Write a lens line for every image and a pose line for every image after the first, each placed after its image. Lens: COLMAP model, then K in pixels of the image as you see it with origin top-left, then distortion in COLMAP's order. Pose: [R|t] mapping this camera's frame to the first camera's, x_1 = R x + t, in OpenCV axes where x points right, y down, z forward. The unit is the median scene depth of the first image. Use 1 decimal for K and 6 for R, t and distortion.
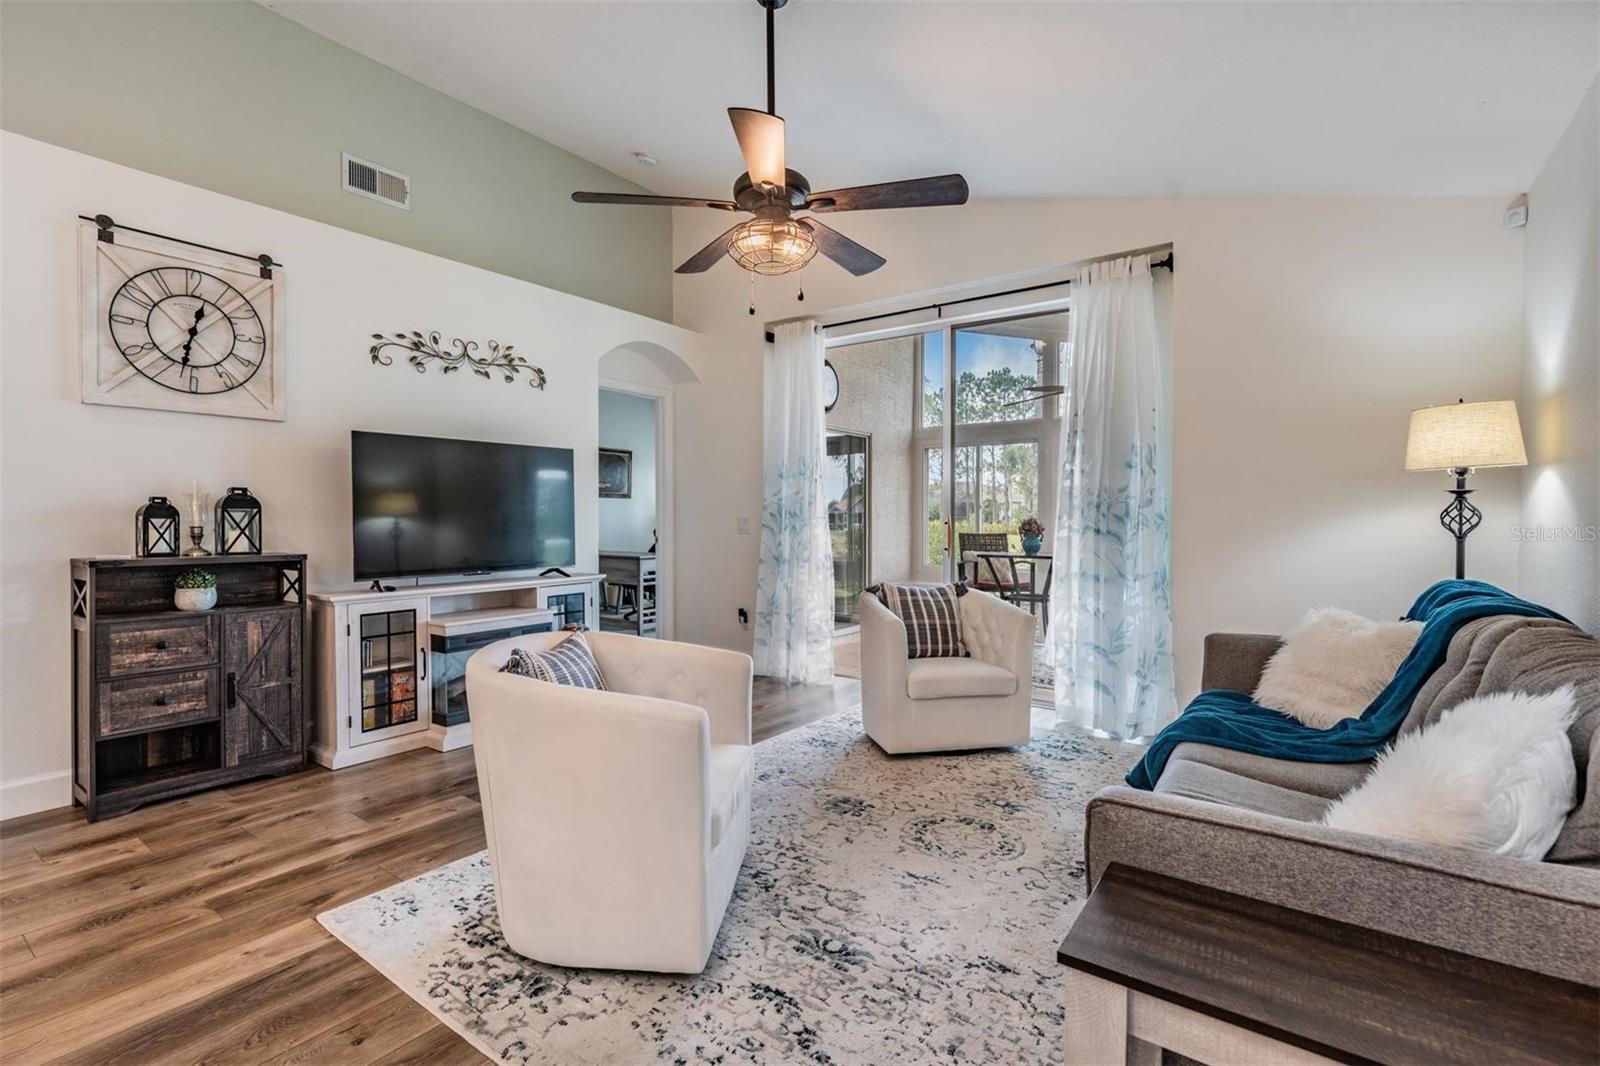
lens RADIAL K [[760.9, 0, 797.8], [0, 760.9, 522.4], [0, 0, 1]] dist [0.001745, -0.001107]
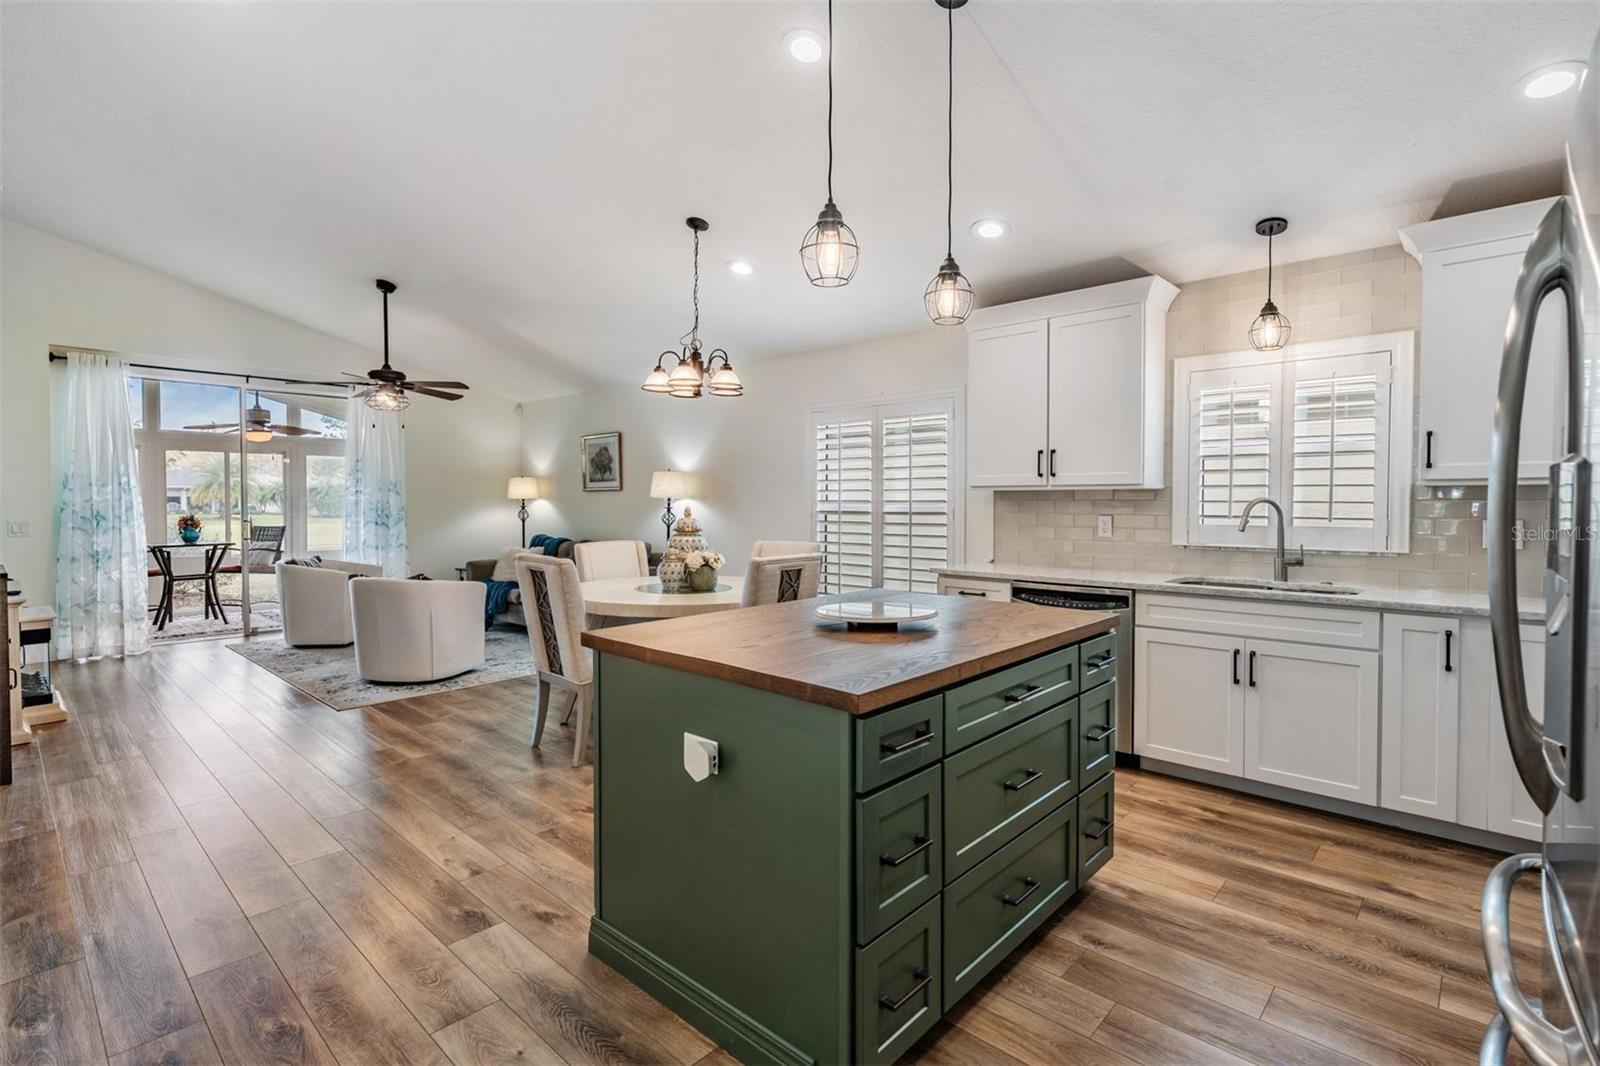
lens RADIAL K [[760.9, 0, 781.6], [0, 760.9, 517.2], [0, 0, 1]] dist [0.001745, -0.001107]
pose [[0.135887, -0.023618, 0.990443, -2.033979], [0.006952, 0.999714, 0.022886, -0.057418], [-0.990700, 0.003775, 0.136012, -0.431990]]
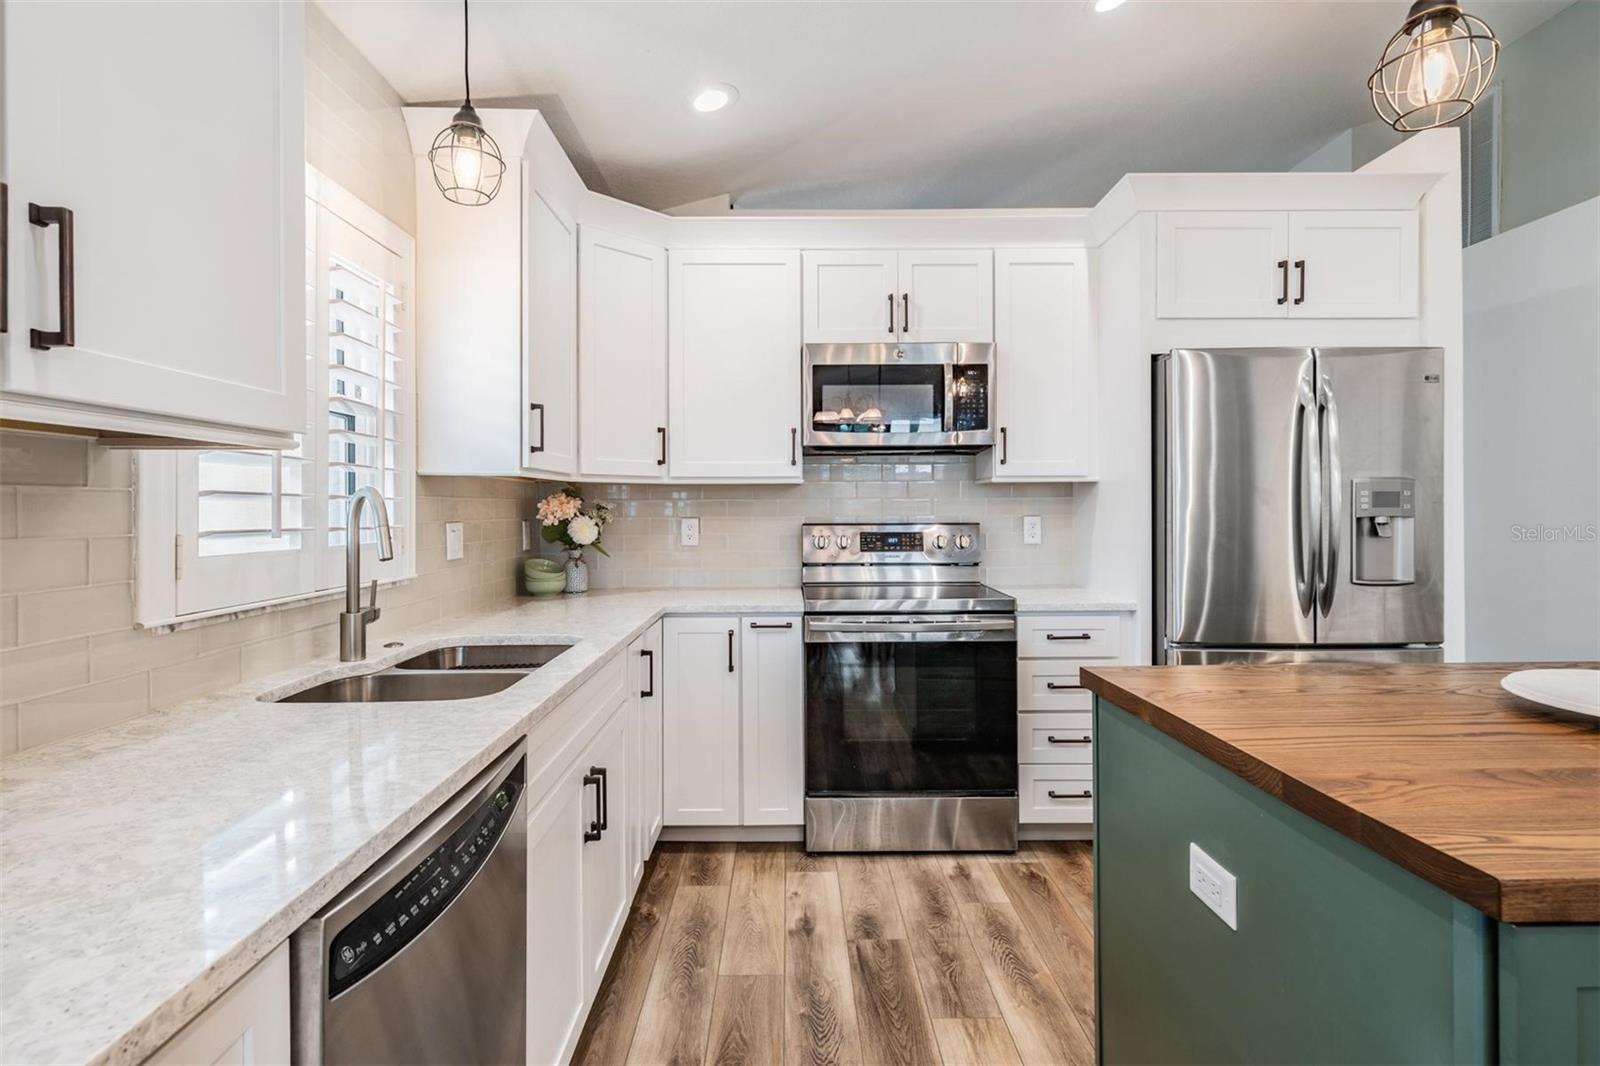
lens RADIAL K [[793.6, 0, 793.3], [0, 793.6, 509.0], [0, 0, 1]] dist [0.006523, 0.001296]
pose [[-0.802647, 0.001673, -0.596452, -0.526284], [-0.001092, 0.999990, 0.004275, -0.039043], [0.596453, 0.004083, -0.802637, -0.354359]]
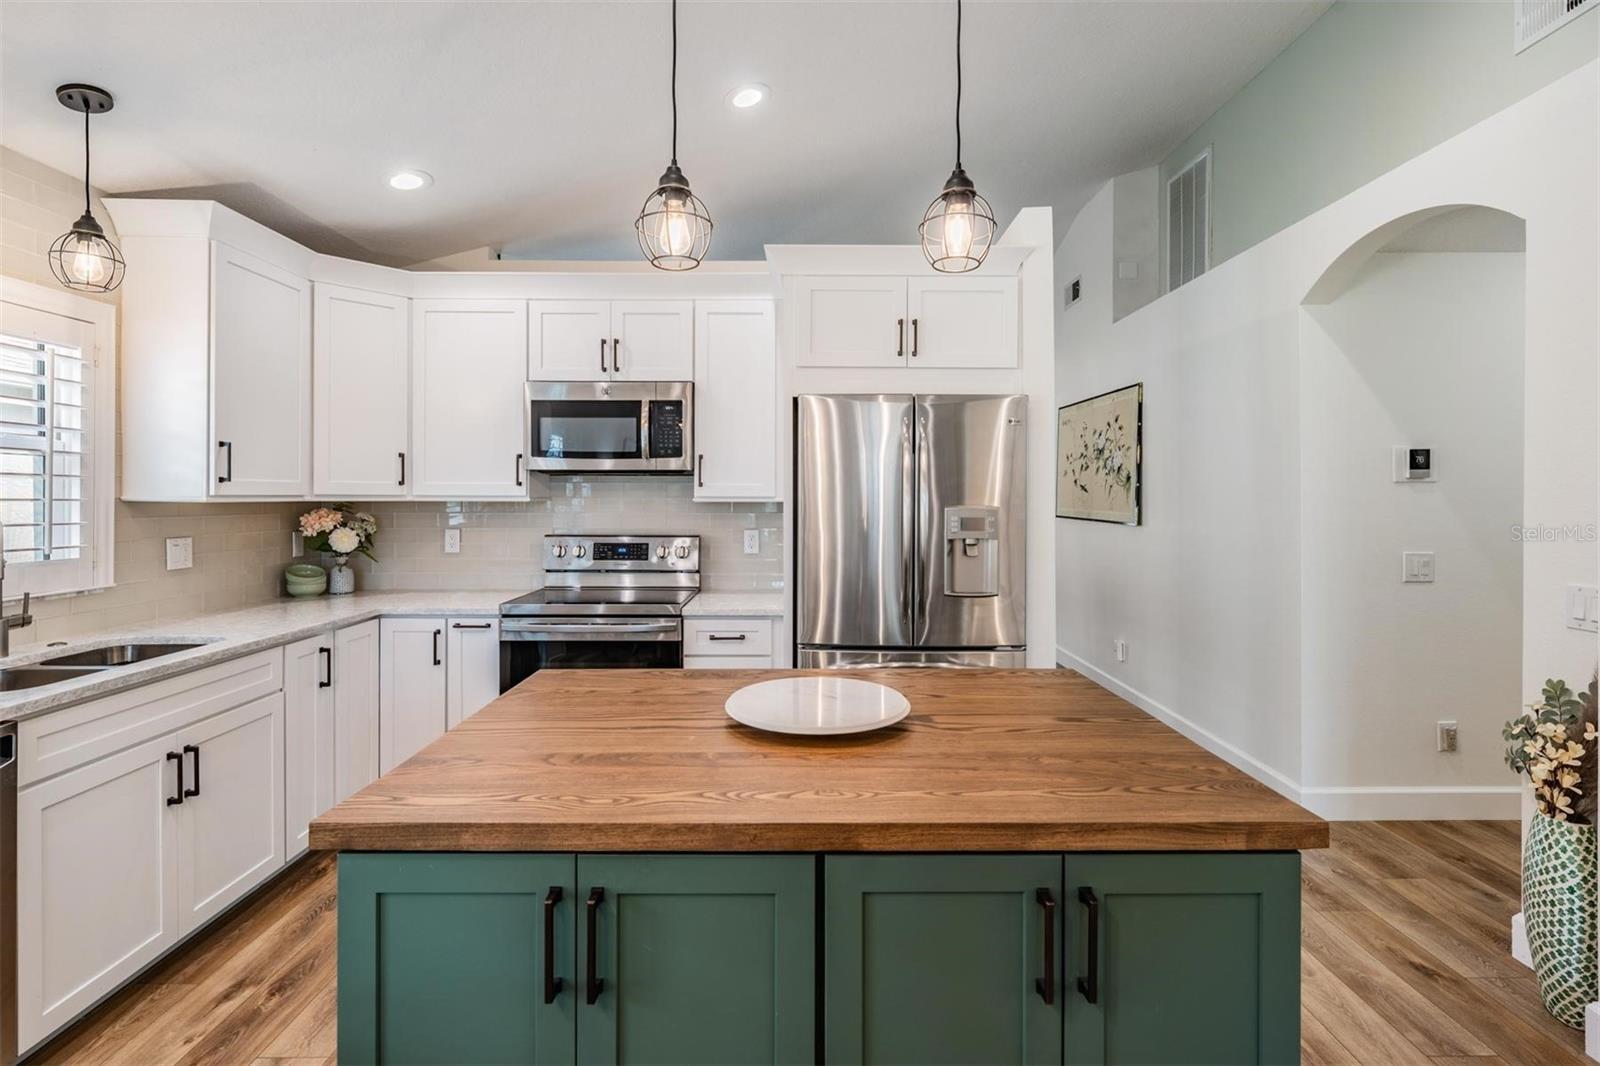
lens RADIAL K [[760.9, 0, 798.8], [0, 760.9, 501.8], [0, 0, 1]] dist [0.001745, -0.001107]
pose [[-0.802283, -0.002284, -0.596940, -0.825299], [-0.009307, 0.999919, 0.008682, -0.086451], [0.596872, 0.012521, -0.802239, 0.023994]]
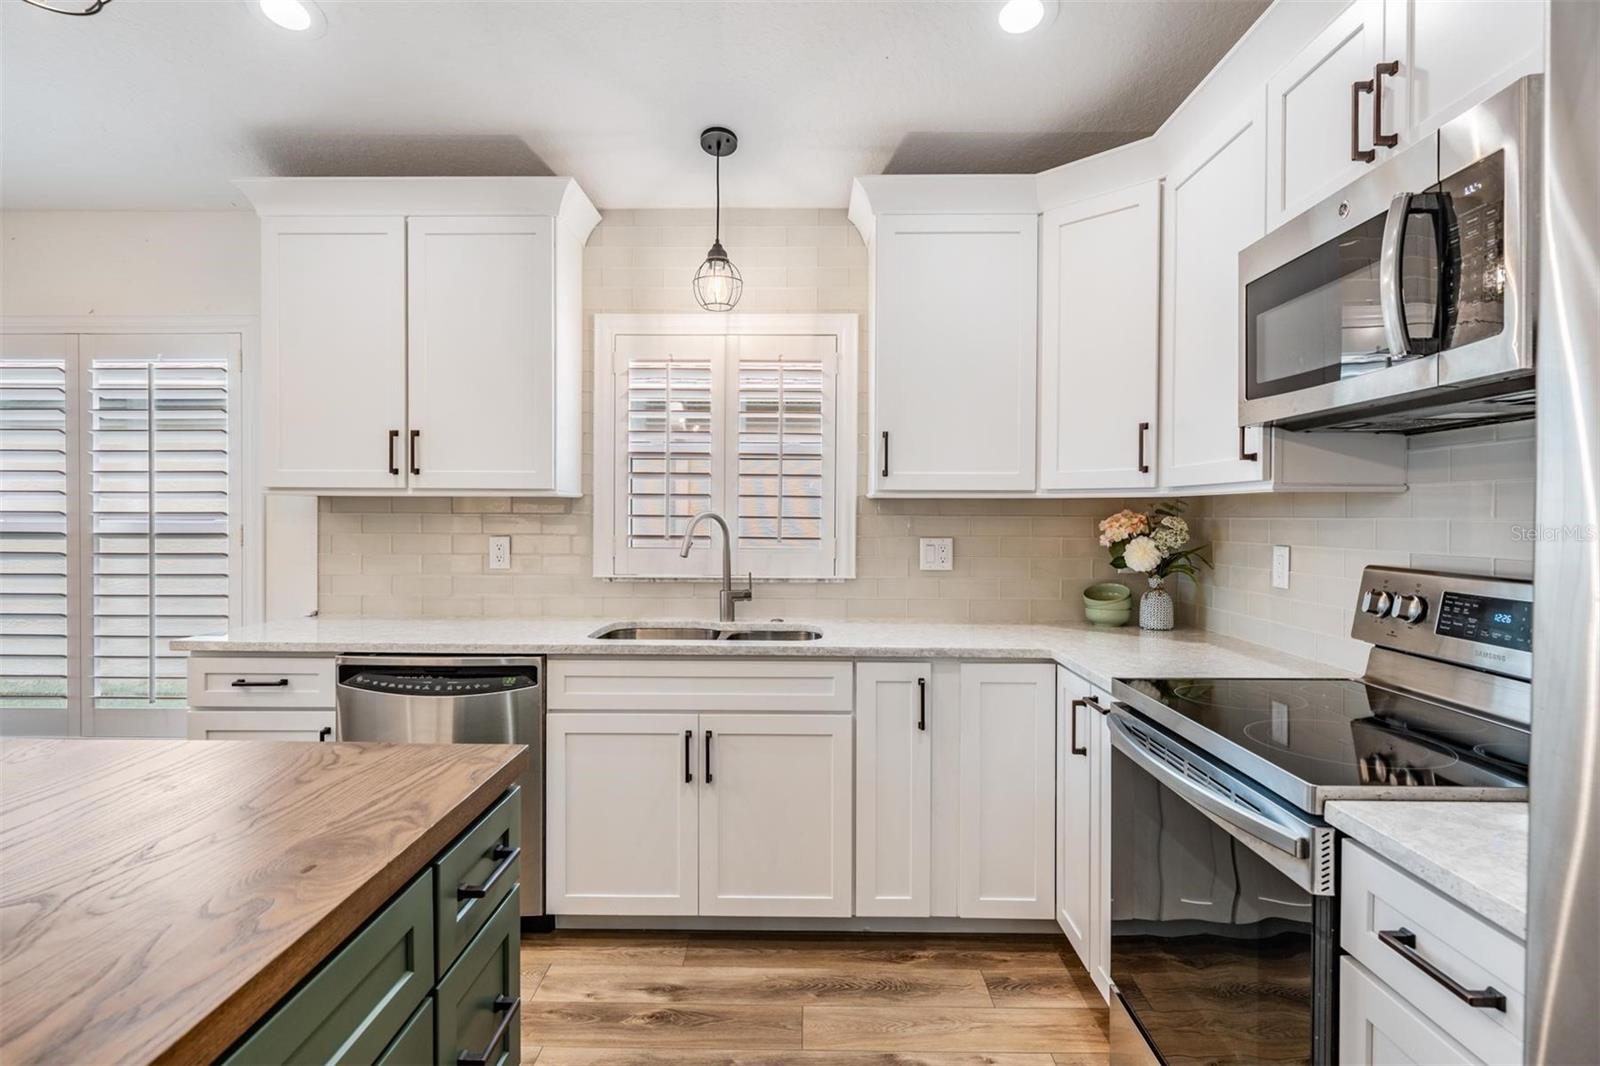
lens RADIAL K [[793.6, 0, 798.1], [0, 793.6, 523.0], [0, 0, 1]] dist [0.006523, 0.001296]
pose [[-0.583275, -0.012625, 0.812177, -1.530249], [-0.000846, 0.999888, 0.014935, -0.055276], [-0.812274, 0.008024, -0.583220, -0.571688]]
